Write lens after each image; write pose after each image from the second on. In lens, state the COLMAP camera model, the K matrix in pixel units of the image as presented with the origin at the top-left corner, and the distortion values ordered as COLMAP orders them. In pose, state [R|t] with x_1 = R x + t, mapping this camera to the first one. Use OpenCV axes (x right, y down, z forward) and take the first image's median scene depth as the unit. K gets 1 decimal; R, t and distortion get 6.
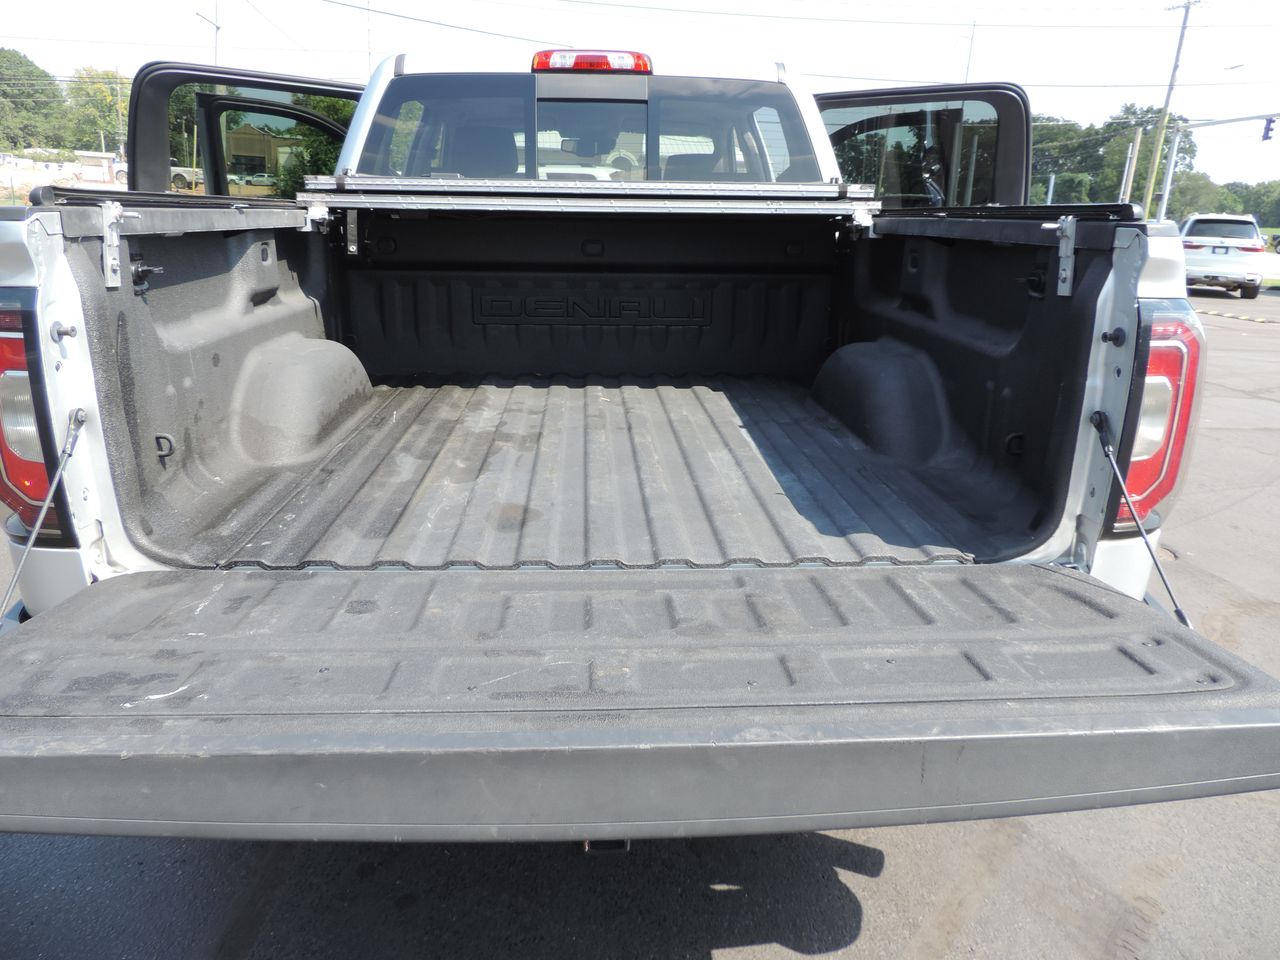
lens RADIAL K [[941.3, 0, 640.0], [0, 941.3, 480.0], [0, 0, 1]] dist [-0.005115, 0.014158]
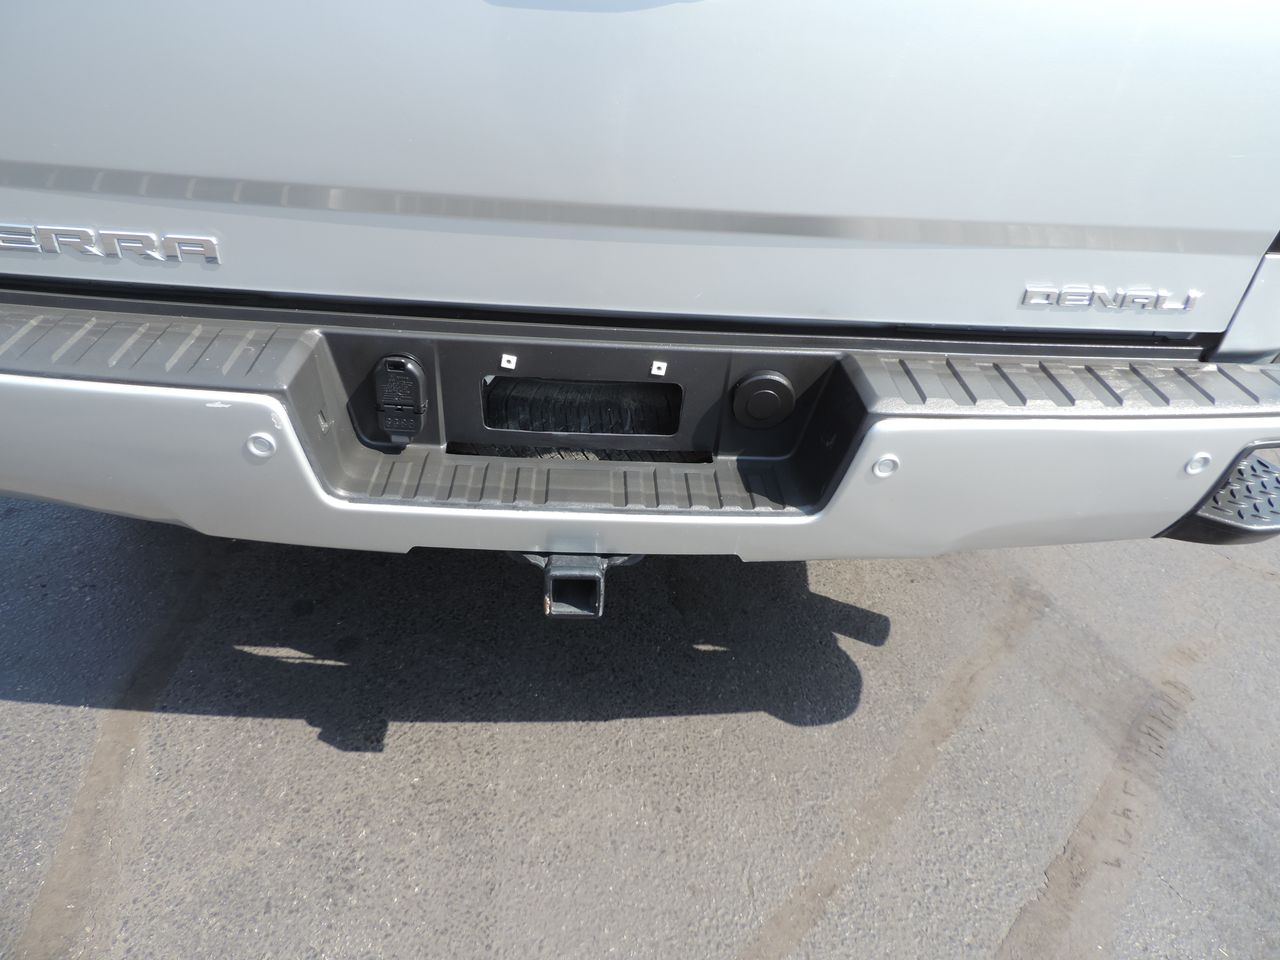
lens RADIAL K [[941.3, 0, 640.0], [0, 941.3, 480.0], [0, 0, 1]] dist [-0.005115, 0.014158]
pose [[0.998236, 0.056675, 0.017661, -0.000032], [-0.059331, 0.962247, 0.265632, 0.049594], [-0.001939, -0.266212, 0.963913, 0.189276]]
